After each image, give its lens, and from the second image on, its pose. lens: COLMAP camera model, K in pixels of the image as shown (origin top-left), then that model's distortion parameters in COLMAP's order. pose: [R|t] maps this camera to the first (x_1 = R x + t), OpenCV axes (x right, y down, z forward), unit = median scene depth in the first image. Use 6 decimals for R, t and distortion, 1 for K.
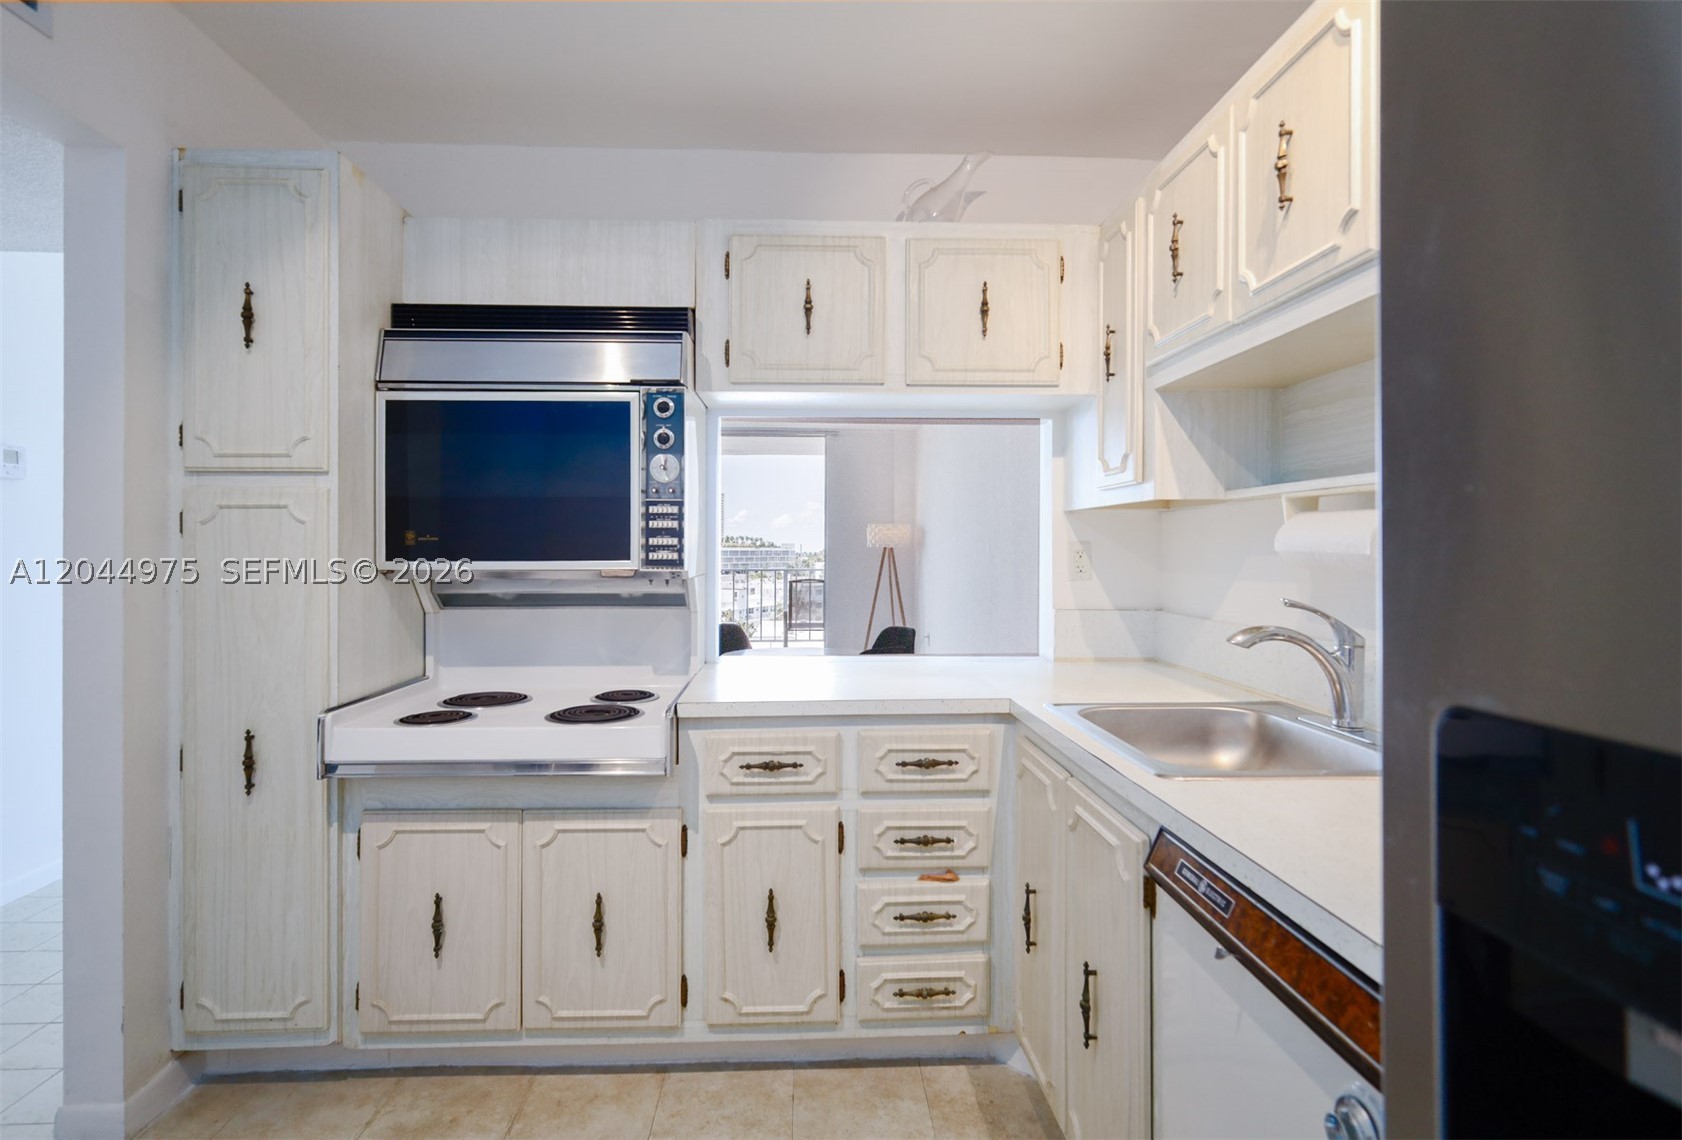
lens RADIAL K [[840.1, 0, 836.2], [0, 840.1, 556.2], [0, 0, 1]] dist [0.002848, 0.000119]
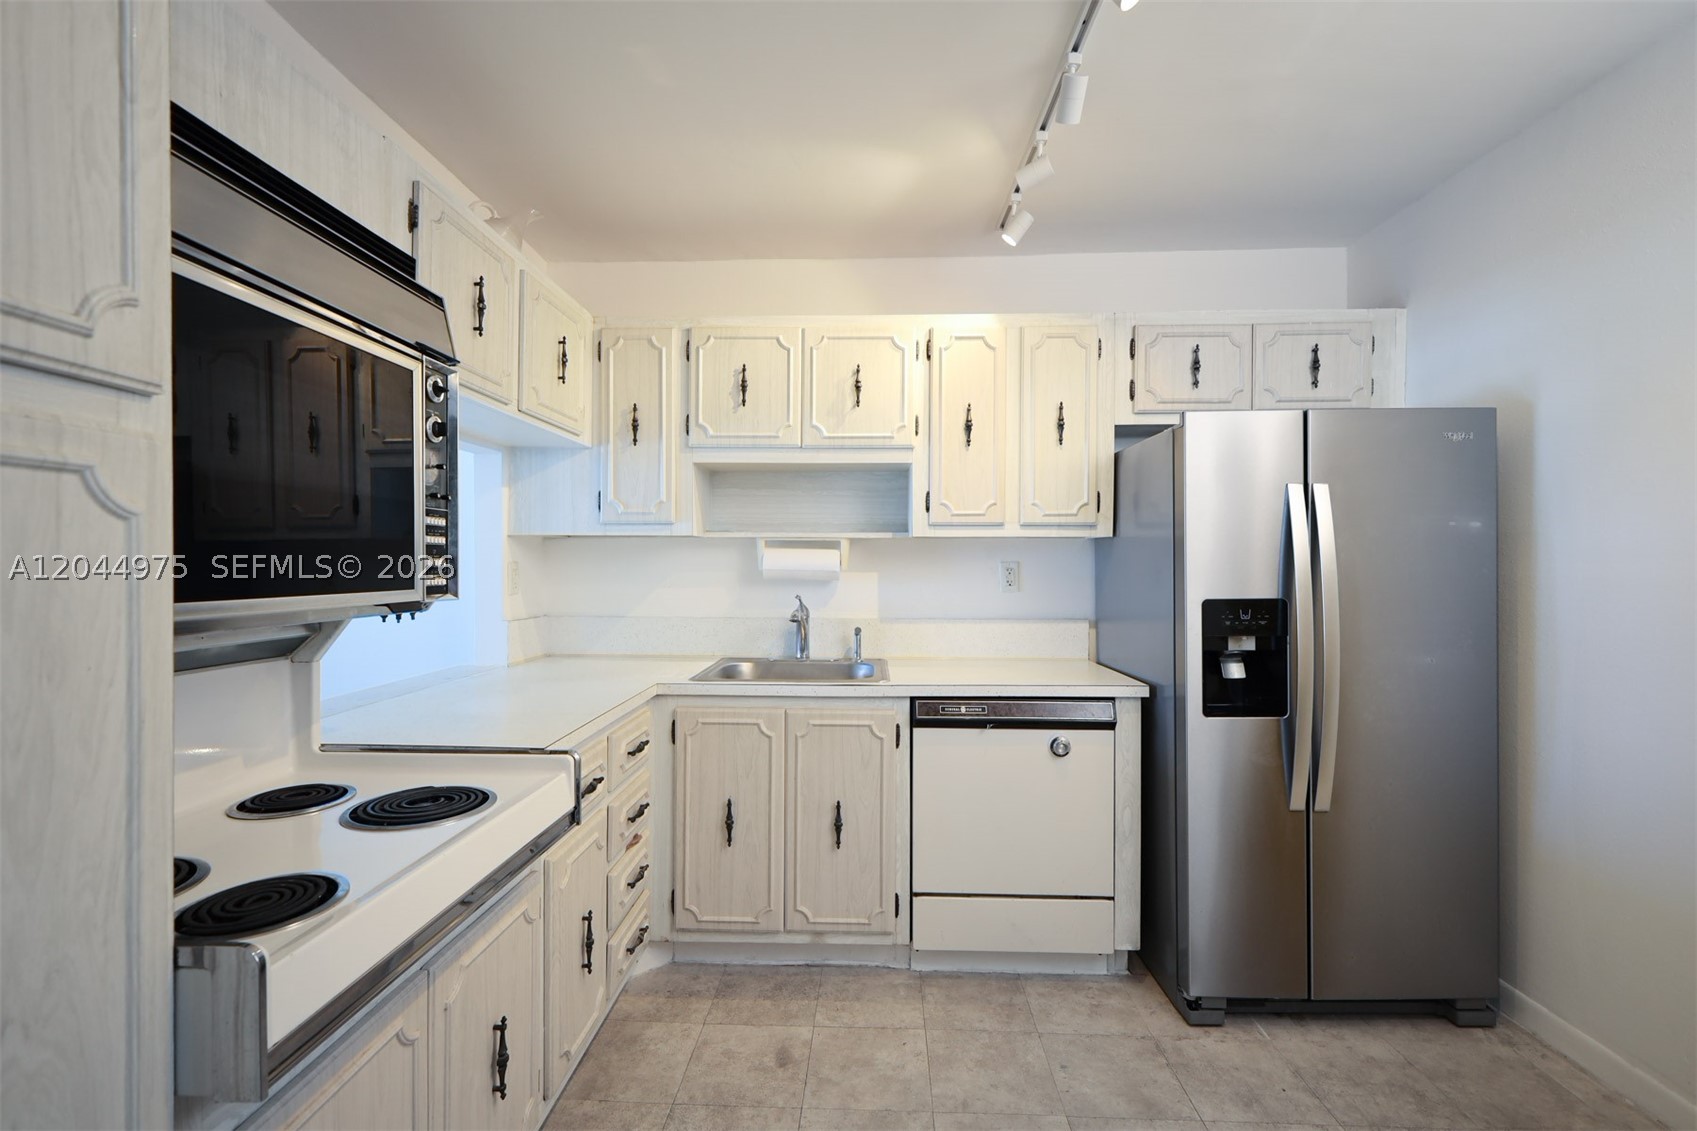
lens RADIAL K [[725.2, 0, 848.6], [0, 725.2, 567.4], [0, 0, 1]] dist [-0.000118, -0.000034]
pose [[0.082219, -0.004204, 0.996605, -0.922185], [0.002582, 0.999989, 0.004005, -0.016663], [-0.996611, 0.002244, 0.082229, 0.628770]]
